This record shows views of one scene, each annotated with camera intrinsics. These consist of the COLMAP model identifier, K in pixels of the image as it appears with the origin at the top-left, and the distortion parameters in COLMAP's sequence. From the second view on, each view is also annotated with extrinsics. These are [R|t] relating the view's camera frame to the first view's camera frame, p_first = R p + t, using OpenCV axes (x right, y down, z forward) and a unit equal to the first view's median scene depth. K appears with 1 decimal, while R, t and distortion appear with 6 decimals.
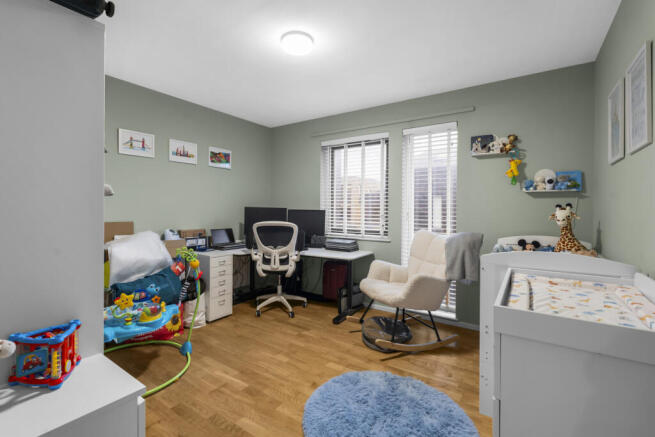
lens RADIAL K [[294.4, 0, 327.7], [0, 294.4, 212.2], [0, 0, 1]] dist [0.000944, 0.000060]
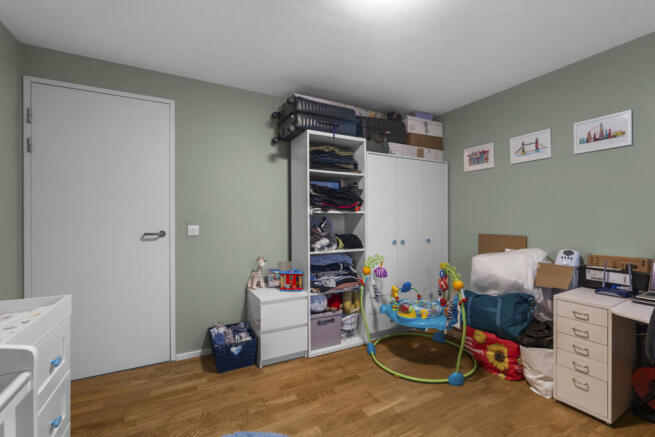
lens RADIAL K [[294.4, 0, 327.7], [0, 294.4, 212.2], [0, 0, 1]] dist [0.000944, 0.000060]
pose [[-0.470640, -0.021372, -0.882067, 0.427328], [-0.005357, 0.999757, -0.021365, -0.017104], [0.882309, -0.005330, -0.470640, 0.919196]]
